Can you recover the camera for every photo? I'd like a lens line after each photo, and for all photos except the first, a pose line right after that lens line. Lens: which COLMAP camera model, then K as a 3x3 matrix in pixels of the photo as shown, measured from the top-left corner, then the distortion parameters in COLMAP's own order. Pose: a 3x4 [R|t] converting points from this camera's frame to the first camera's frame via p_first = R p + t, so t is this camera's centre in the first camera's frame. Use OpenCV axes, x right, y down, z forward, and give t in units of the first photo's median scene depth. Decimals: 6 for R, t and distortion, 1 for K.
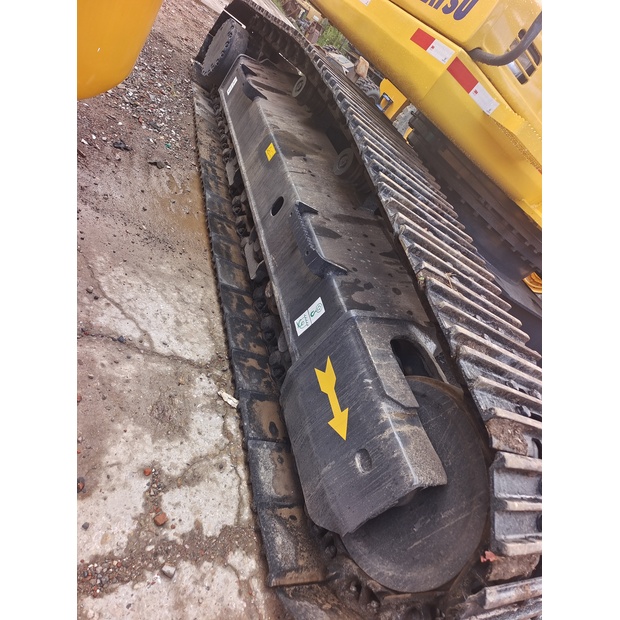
lens RADIAL K [[426.2, 0, 310.0], [0, 426.2, 310.0], [0, 0, 1]] dist [0.067677, -0.051146]
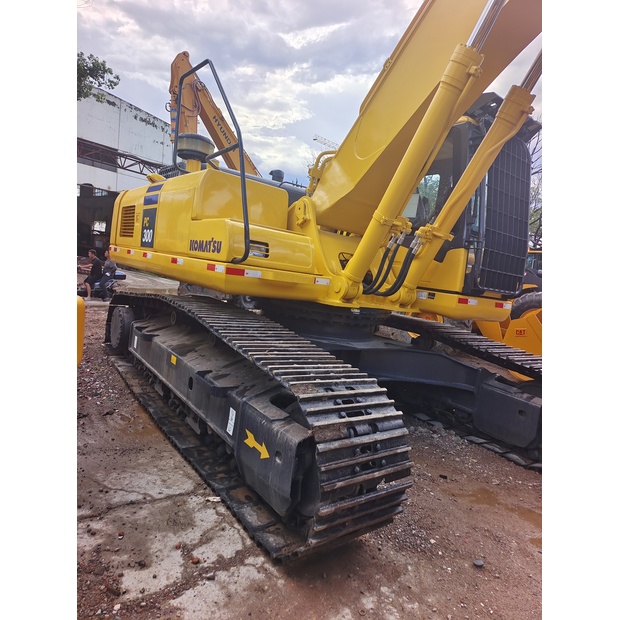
lens RADIAL K [[417.7, 0, 310.0], [0, 417.7, 310.0], [0, 0, 1]] dist [0.069358, -0.048216]
pose [[0.823711, -0.531367, 0.197859, 0.155189], [0.566357, 0.754307, -0.332055, 0.401150], [0.027197, 0.385577, 0.922275, -0.654409]]
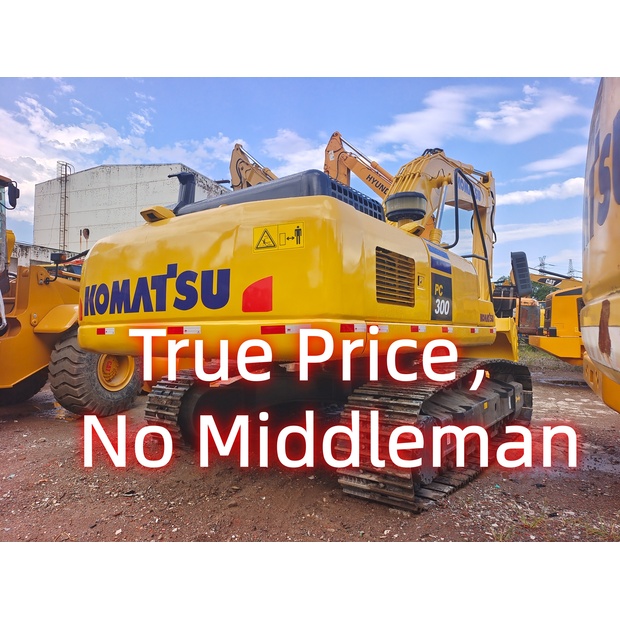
lens RADIAL K [[426.2, 0, 310.0], [0, 426.2, 310.0], [0, 0, 1]] dist [0.067677, -0.051146]
pose [[-0.453565, -0.587822, 0.669883, -1.137411], [0.181834, 0.674798, 0.715251, -3.202799], [-0.872476, 0.446221, -0.199179, 2.710096]]
